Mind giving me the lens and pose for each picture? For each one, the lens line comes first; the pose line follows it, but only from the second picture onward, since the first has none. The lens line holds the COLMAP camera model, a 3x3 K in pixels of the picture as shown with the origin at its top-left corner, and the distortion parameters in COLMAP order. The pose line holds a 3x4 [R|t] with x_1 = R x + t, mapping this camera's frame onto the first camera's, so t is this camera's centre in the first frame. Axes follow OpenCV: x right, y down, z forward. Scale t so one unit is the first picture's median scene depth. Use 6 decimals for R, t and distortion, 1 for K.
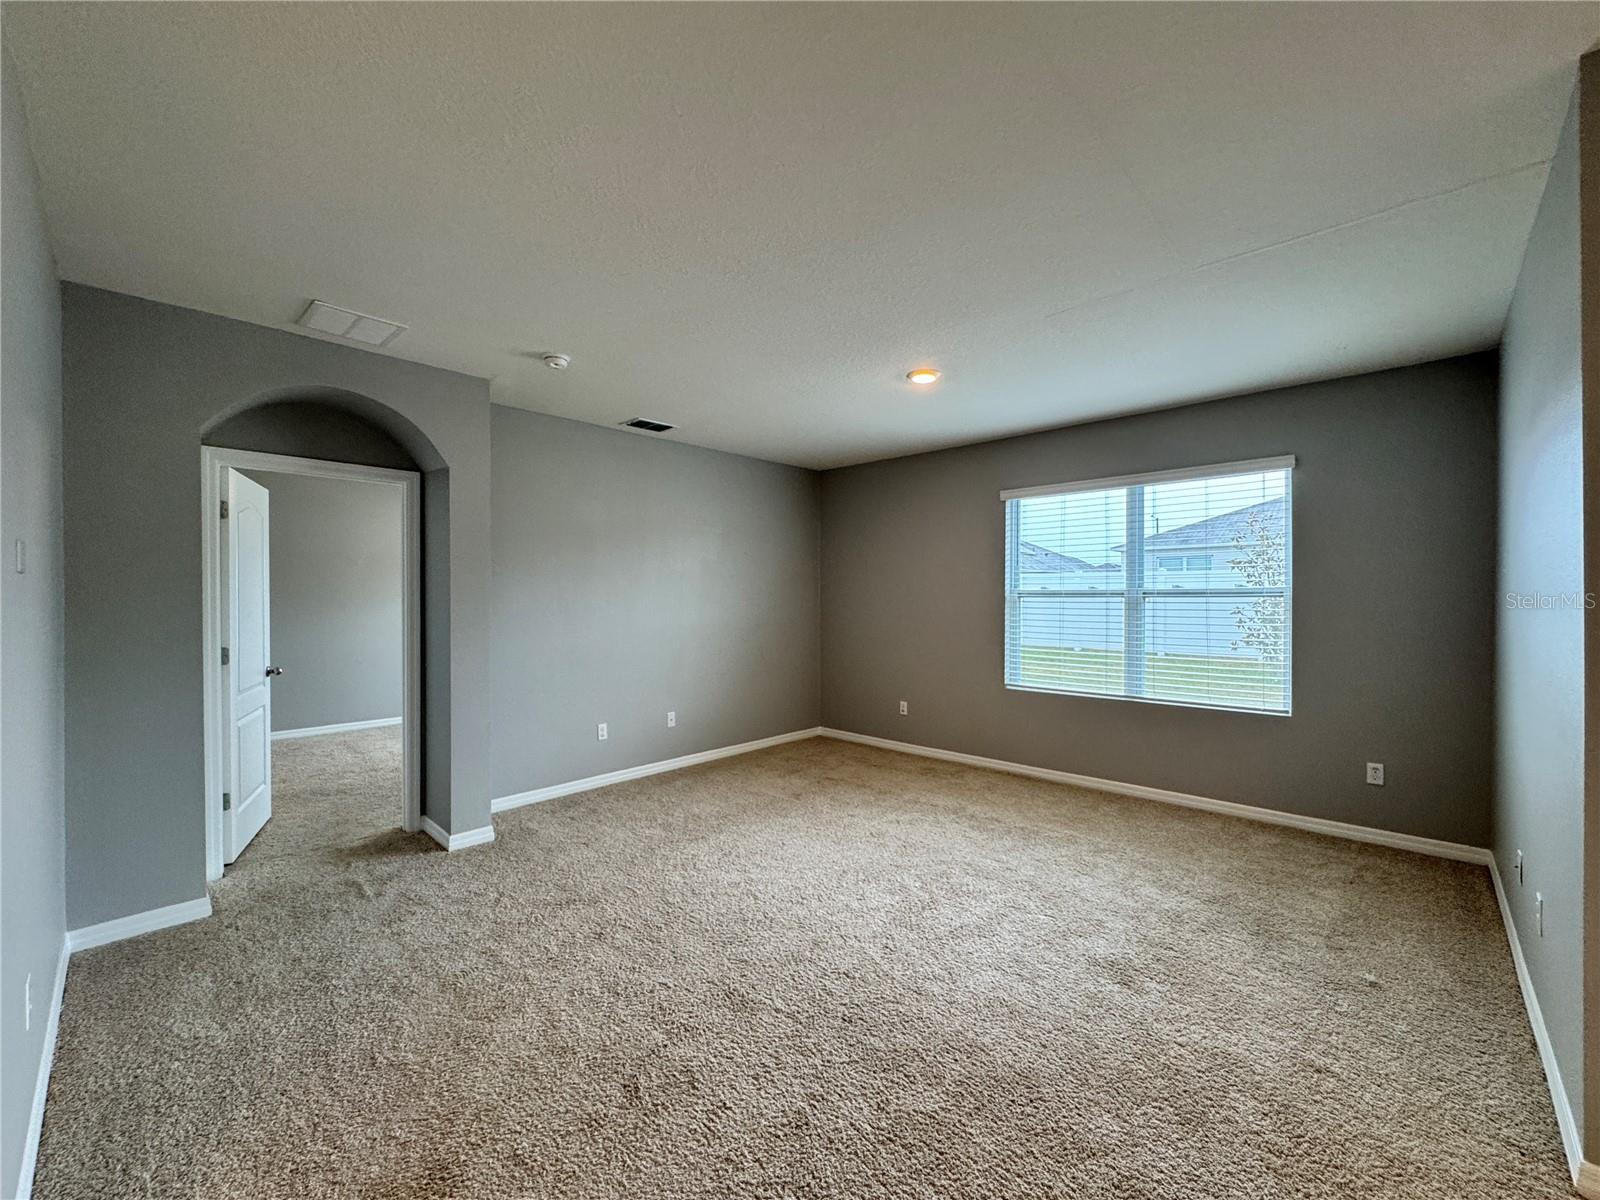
lens RADIAL K [[640.9, 0, 800.0], [0, 640.9, 604.1], [0, 0, 1]] dist [-0.007612, 0.001171]
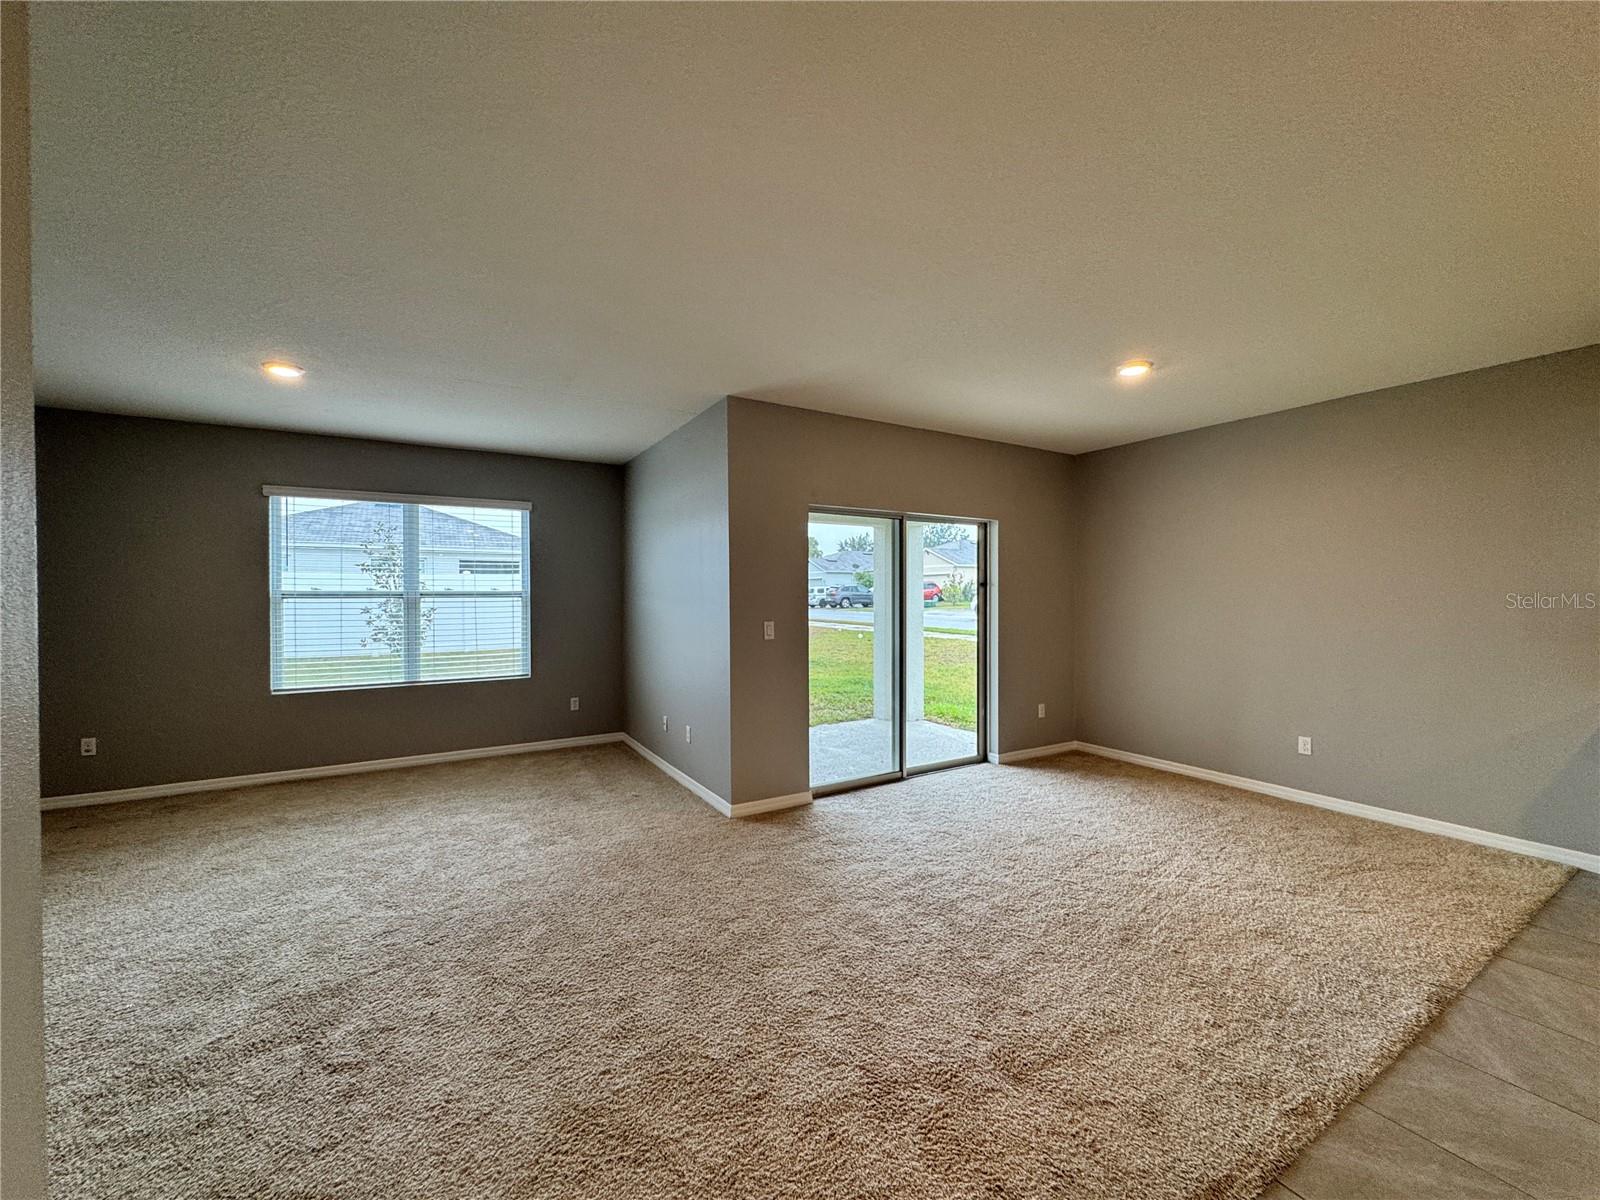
lens RADIAL K [[640.9, 0, 798.9], [0, 640.9, 603.9], [0, 0, 1]] dist [-0.007612, 0.001171]
pose [[0.272230, -0.015771, 0.962103, -0.496022], [0.011392, 0.999848, 0.013166, -0.008254], [-0.962165, 0.007376, 0.272369, -0.013558]]
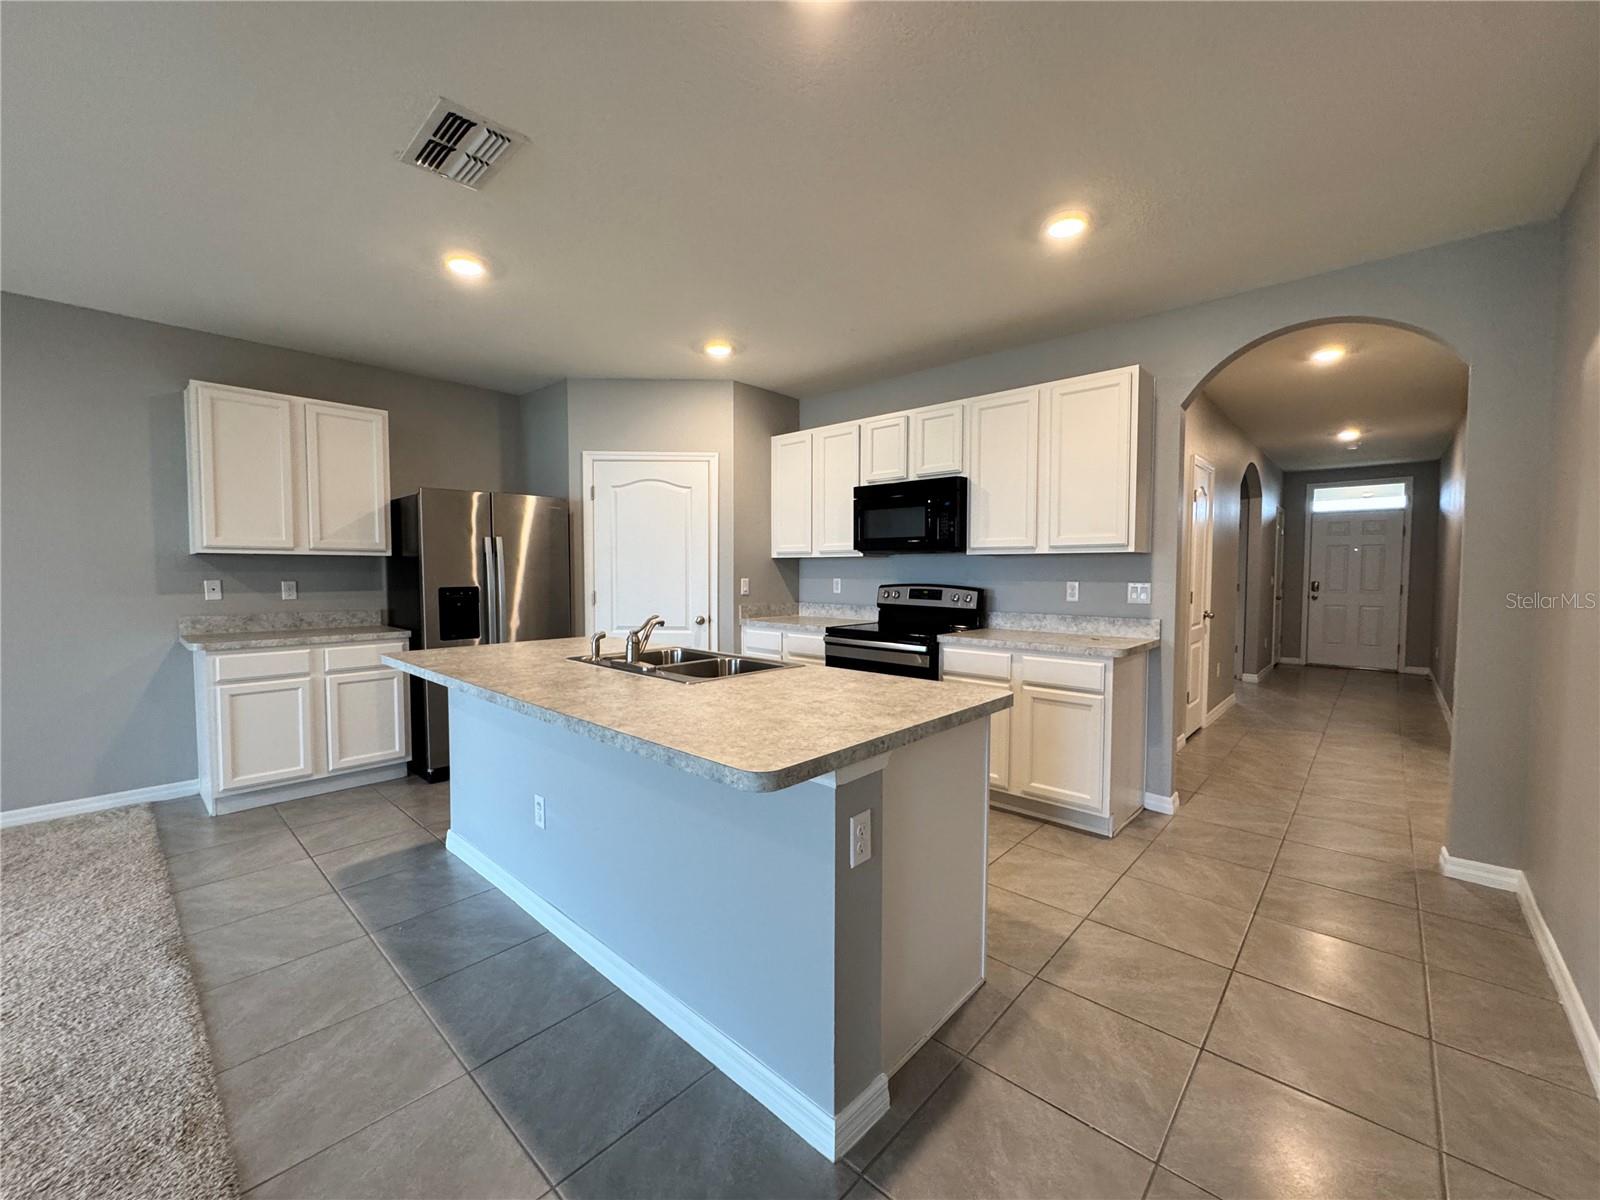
lens RADIAL K [[640.9, 0, 799.5], [0, 640.9, 597.3], [0, 0, 1]] dist [-0.007612, 0.001171]
pose [[-0.999883, -0.002827, -0.015010, -0.332476], [-0.003555, 0.998807, 0.048700, 0.021577], [0.014855, 0.048747, -0.998701, 0.140675]]
